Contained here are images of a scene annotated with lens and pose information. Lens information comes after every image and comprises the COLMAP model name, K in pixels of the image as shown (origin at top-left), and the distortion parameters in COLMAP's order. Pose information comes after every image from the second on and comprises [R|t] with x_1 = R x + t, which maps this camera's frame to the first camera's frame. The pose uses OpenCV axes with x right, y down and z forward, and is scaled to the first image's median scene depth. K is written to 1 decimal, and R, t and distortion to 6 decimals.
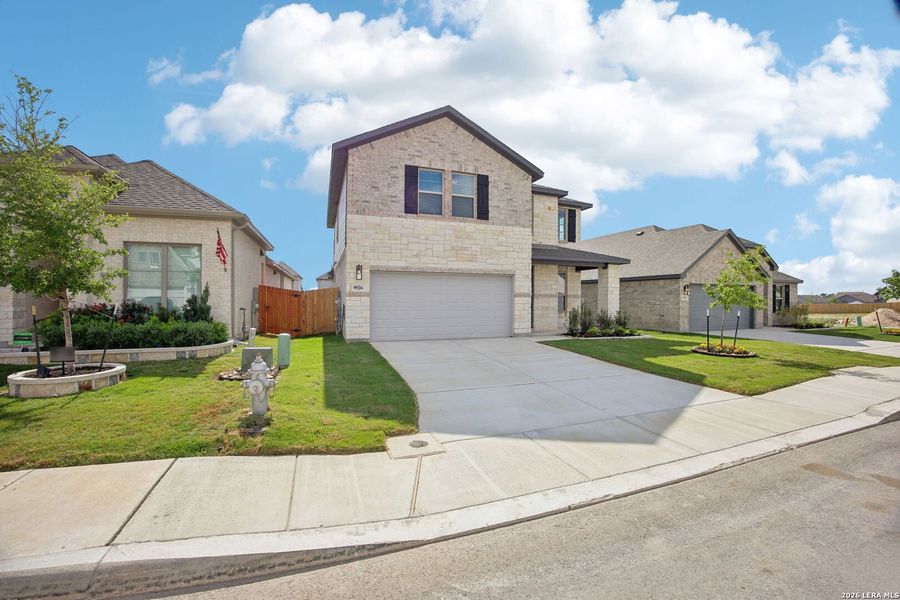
lens RADIAL K [[361.7, 0, 448.2], [0, 361.7, 303.0], [0, 0, 1]] dist [-0.066091, 0.008968]
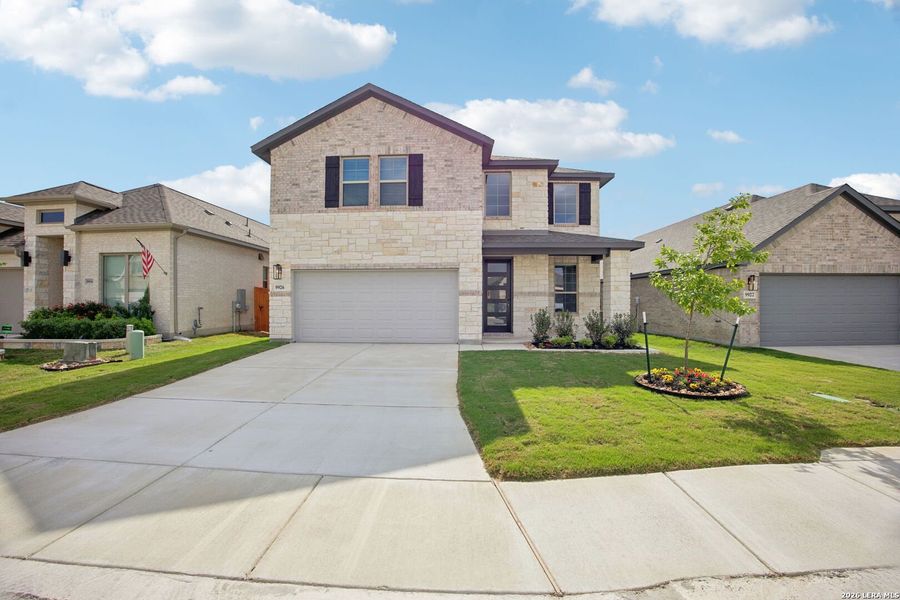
lens RADIAL K [[361.7, 0, 448.2], [0, 361.7, 303.0], [0, 0, 1]] dist [-0.066091, 0.008968]
pose [[0.928610, -0.001670, -0.371055, 0.489648], [0.000085, 0.999991, -0.004288, 0.004358], [0.371058, 0.003950, 0.928601, 0.233230]]
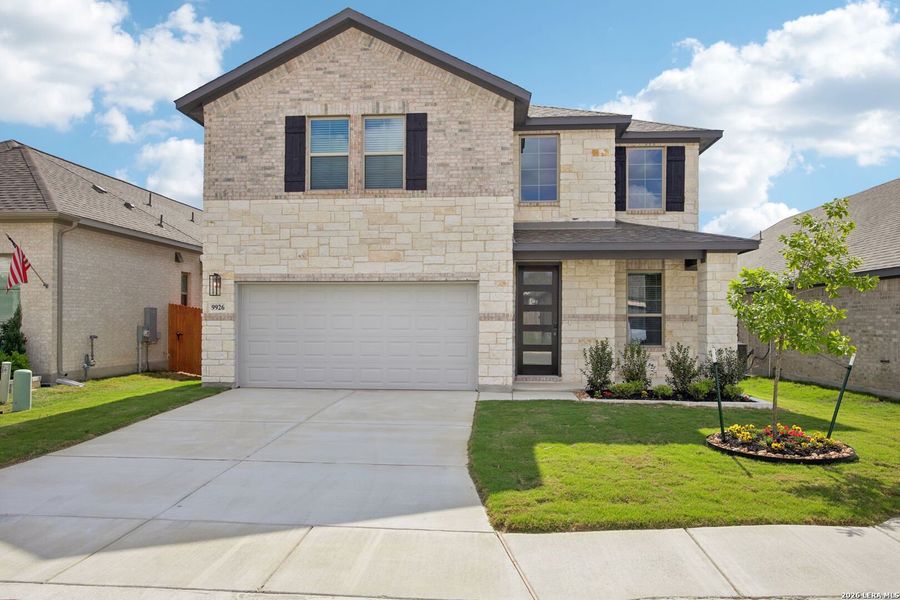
lens RADIAL K [[626.0, 0, 449.8], [0, 626.0, 317.7], [0, 0, 1]] dist [-0.003153, -0.000323]
pose [[0.913928, -0.002774, -0.405866, 0.565948], [-0.004075, 0.999864, -0.016009, -0.005068], [0.405855, 0.016285, 0.913792, 0.086965]]
